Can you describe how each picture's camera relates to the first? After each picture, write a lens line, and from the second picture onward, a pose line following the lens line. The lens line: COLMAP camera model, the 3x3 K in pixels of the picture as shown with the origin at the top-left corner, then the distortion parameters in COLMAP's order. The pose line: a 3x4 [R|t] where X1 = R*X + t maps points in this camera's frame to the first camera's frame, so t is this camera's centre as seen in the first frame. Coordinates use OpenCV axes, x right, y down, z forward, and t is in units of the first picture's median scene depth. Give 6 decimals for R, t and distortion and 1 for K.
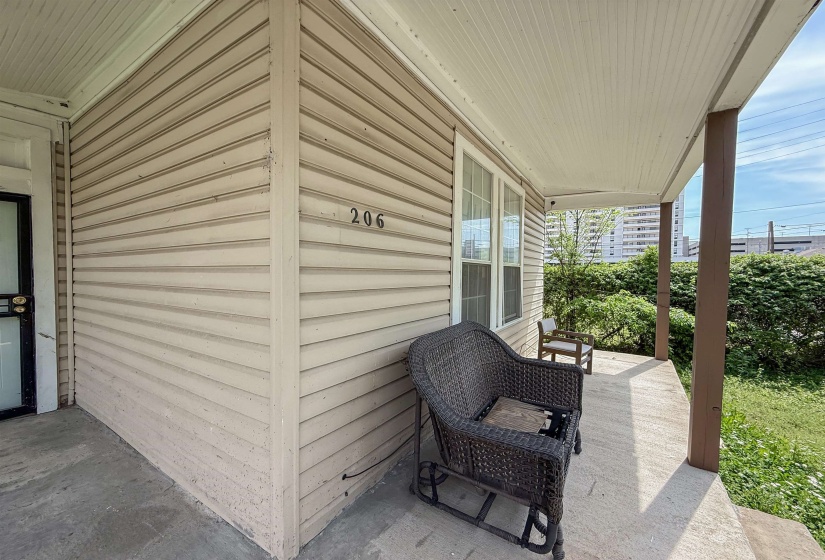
lens RADIAL K [[328.0, 0, 411.1], [0, 328.0, 283.9], [0, 0, 1]] dist [0.000381, -0.001188]
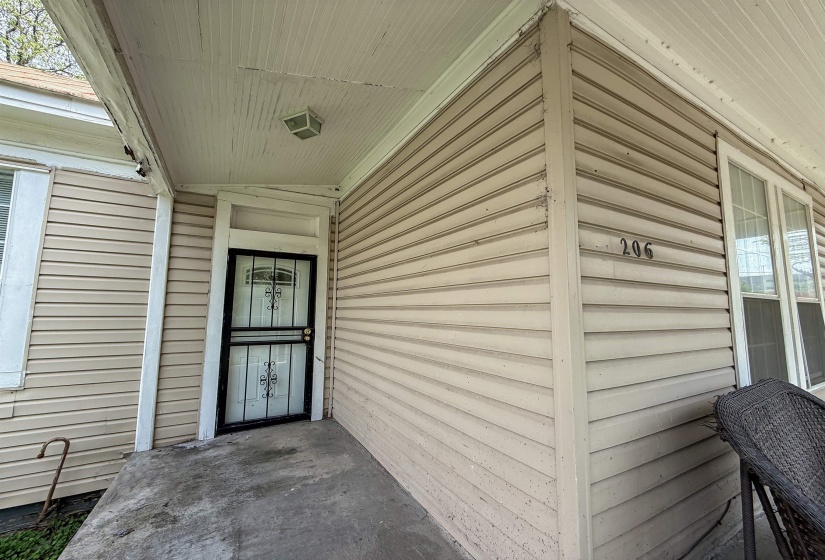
lens RADIAL K [[328.0, 0, 409.8], [0, 328.0, 275.2], [0, 0, 1]] dist [0.000381, -0.001188]
pose [[0.884799, -0.050356, -0.463244, -0.226558], [-0.017171, 0.989945, -0.140407, 0.004265], [0.465657, 0.132186, 0.875037, -0.036448]]
